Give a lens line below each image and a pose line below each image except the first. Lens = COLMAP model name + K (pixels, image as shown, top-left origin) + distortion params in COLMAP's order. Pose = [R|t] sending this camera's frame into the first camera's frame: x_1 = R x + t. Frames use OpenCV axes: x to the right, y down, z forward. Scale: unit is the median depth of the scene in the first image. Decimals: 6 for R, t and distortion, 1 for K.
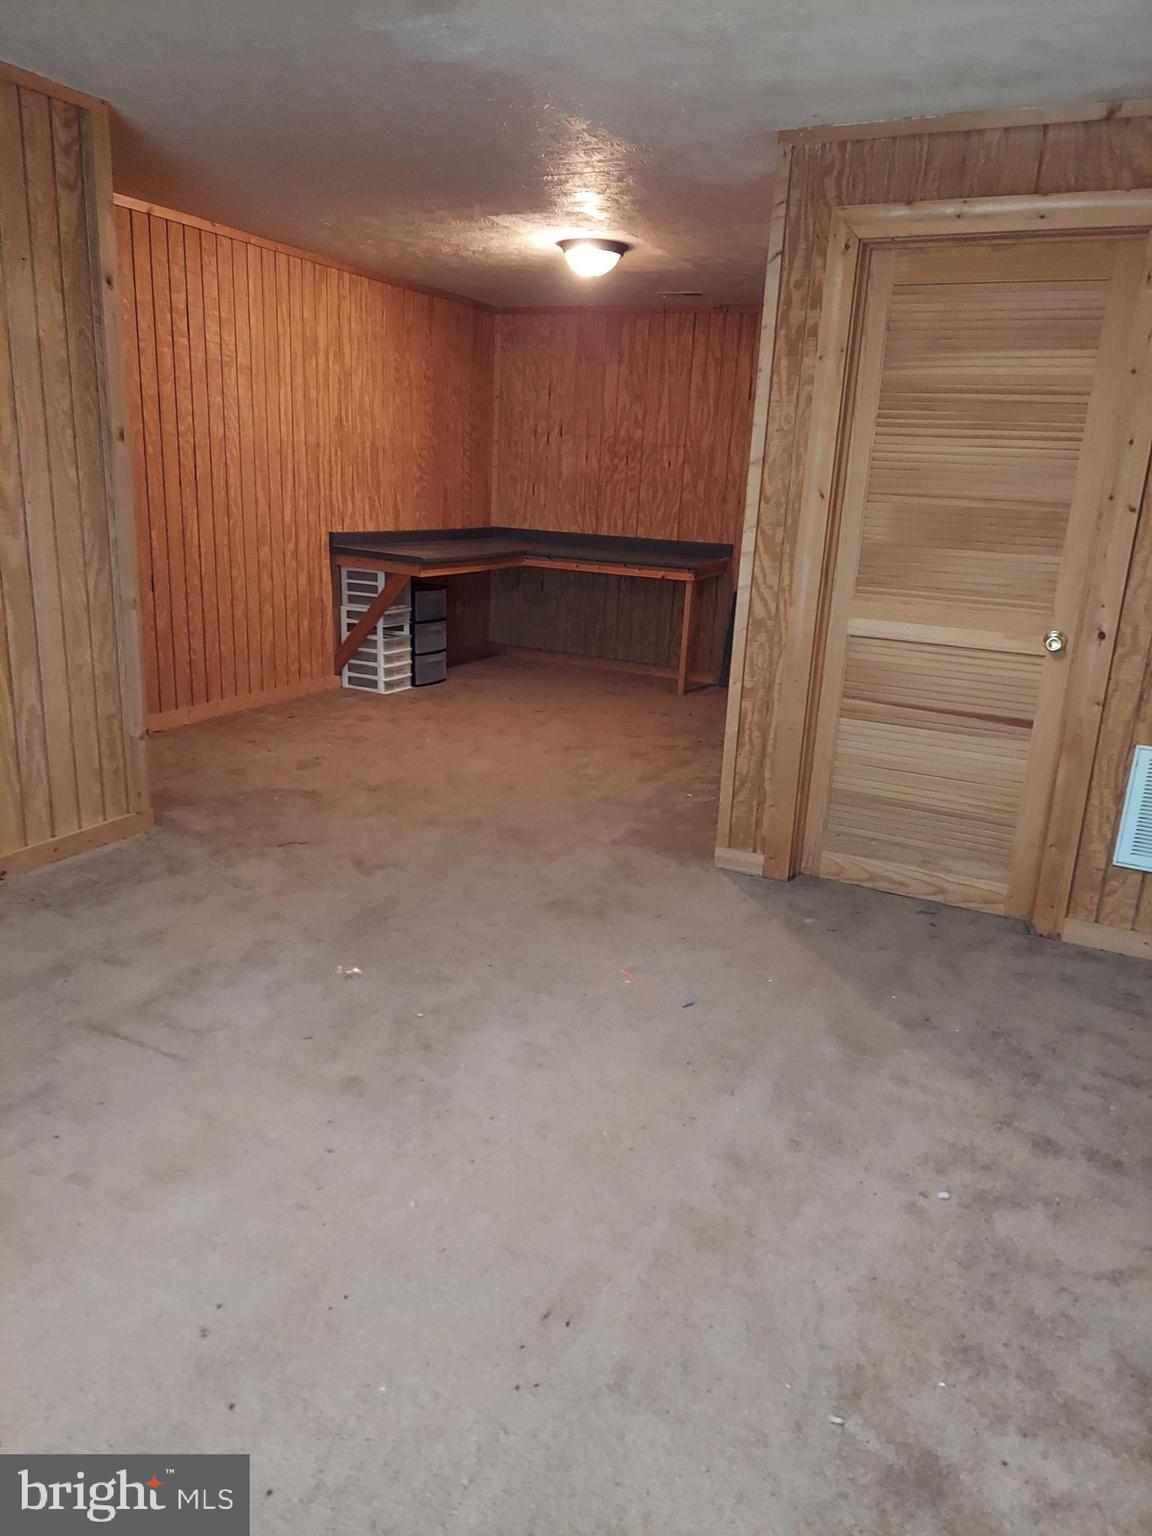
lens RADIAL K [[1092.0, 0, 592.8], [0, 1092.0, 767.9], [0, 0, 1]] dist [0.105744, -0.121203]
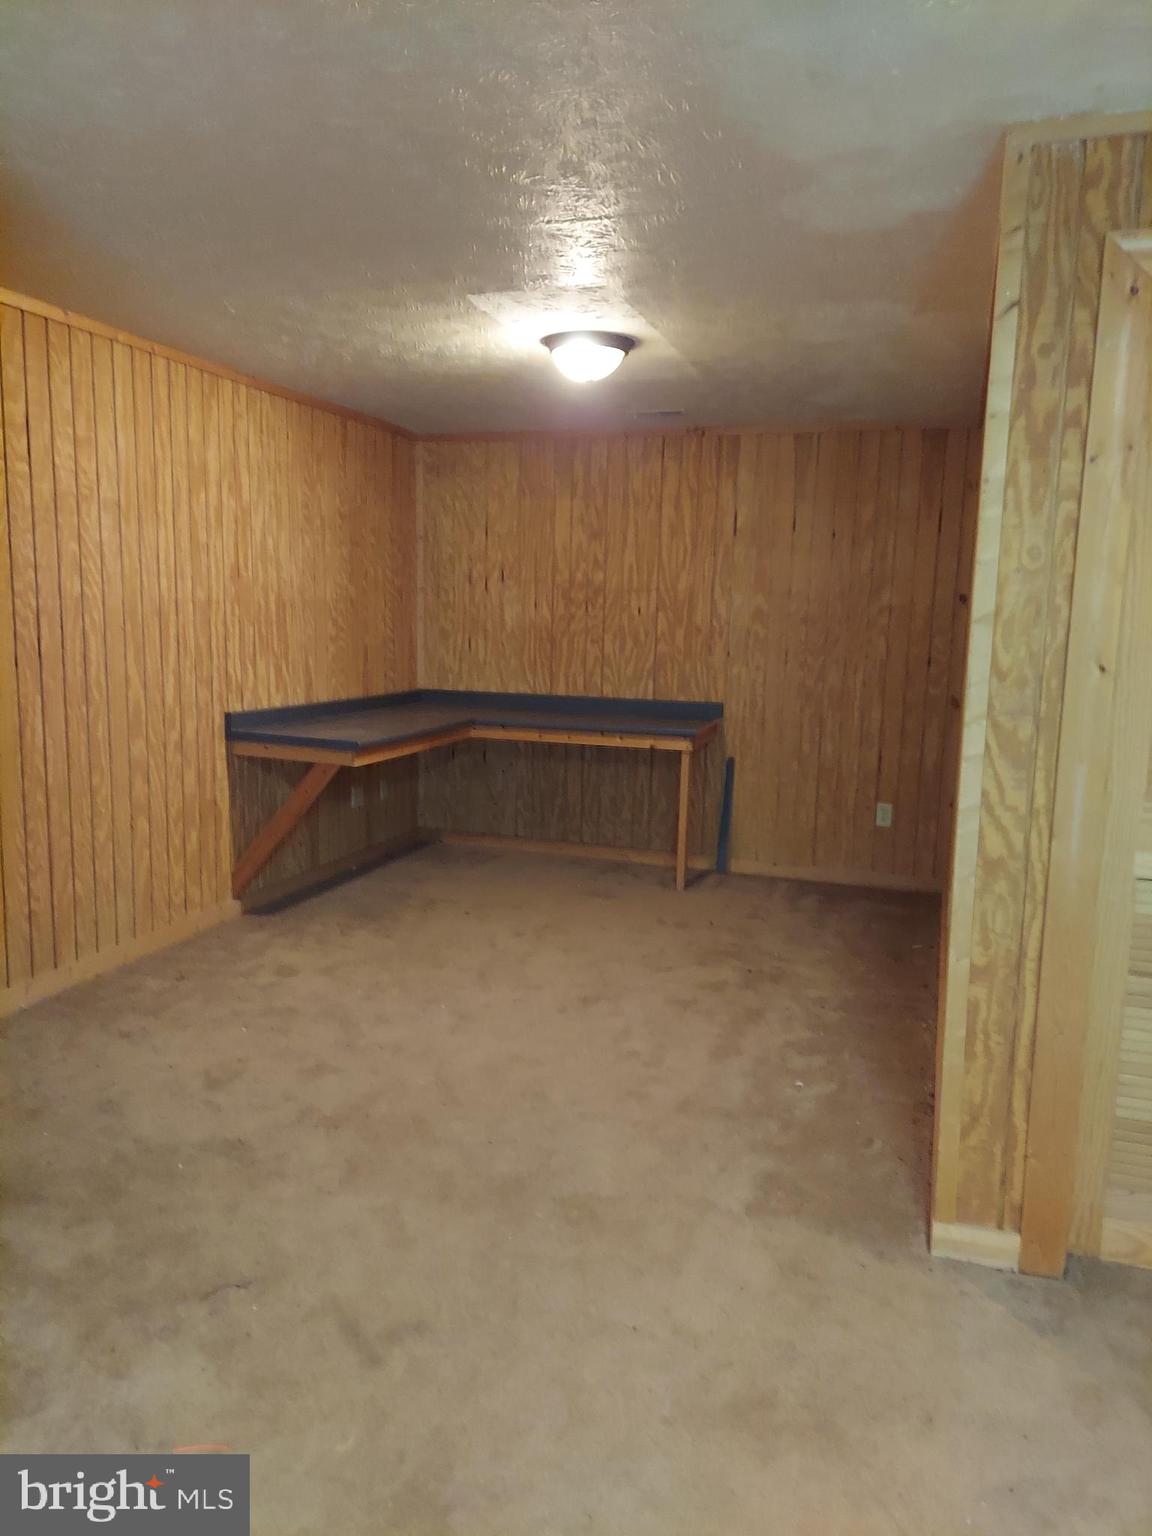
lens RADIAL K [[1092.0, 0, 592.8], [0, 1092.0, 767.9], [0, 0, 1]] dist [0.105744, -0.121203]
pose [[0.990201, -0.045732, 0.131949, -0.126700], [0.061016, 0.991580, -0.114220, -0.103740], [-0.125614, 0.121152, 0.984654, 0.320494]]
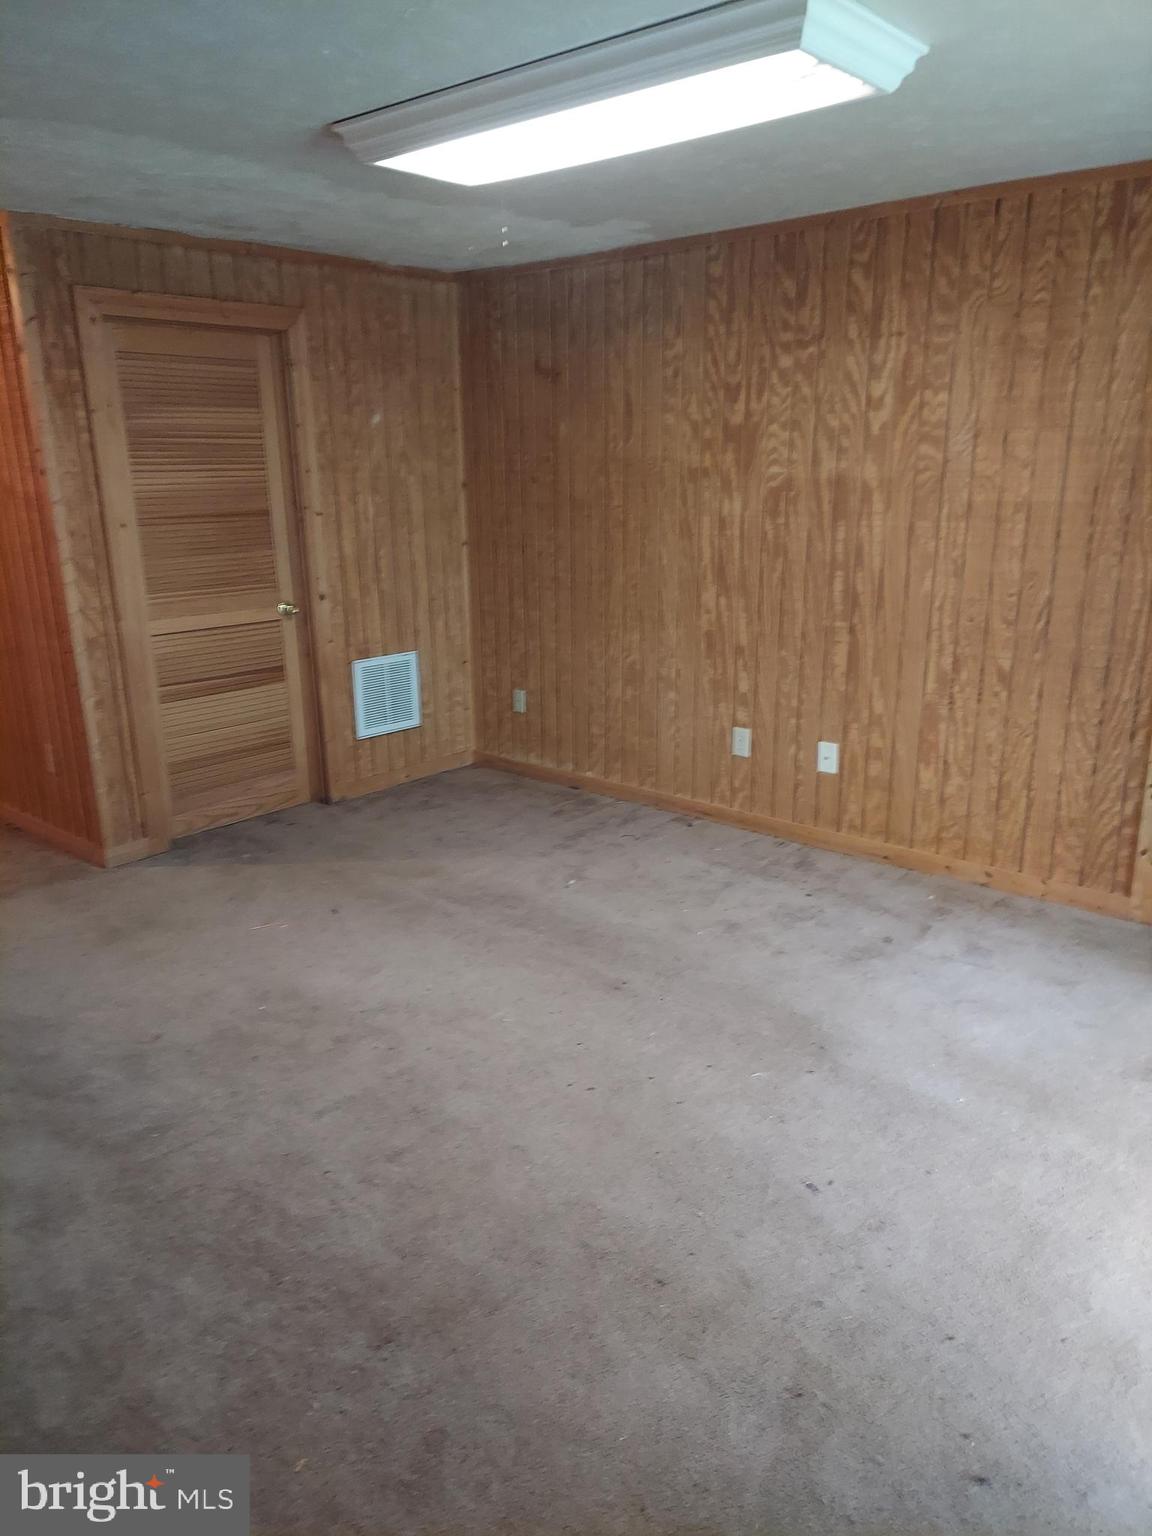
lens RADIAL K [[1092.0, 0, 592.8], [0, 1092.0, 767.9], [0, 0, 1]] dist [0.105744, -0.121203]
pose [[0.247544, -0.319270, 0.914762, -0.642654], [0.270905, 0.929297, 0.251033, -0.128037], [-0.930232, 0.185672, 0.316534, 0.153213]]
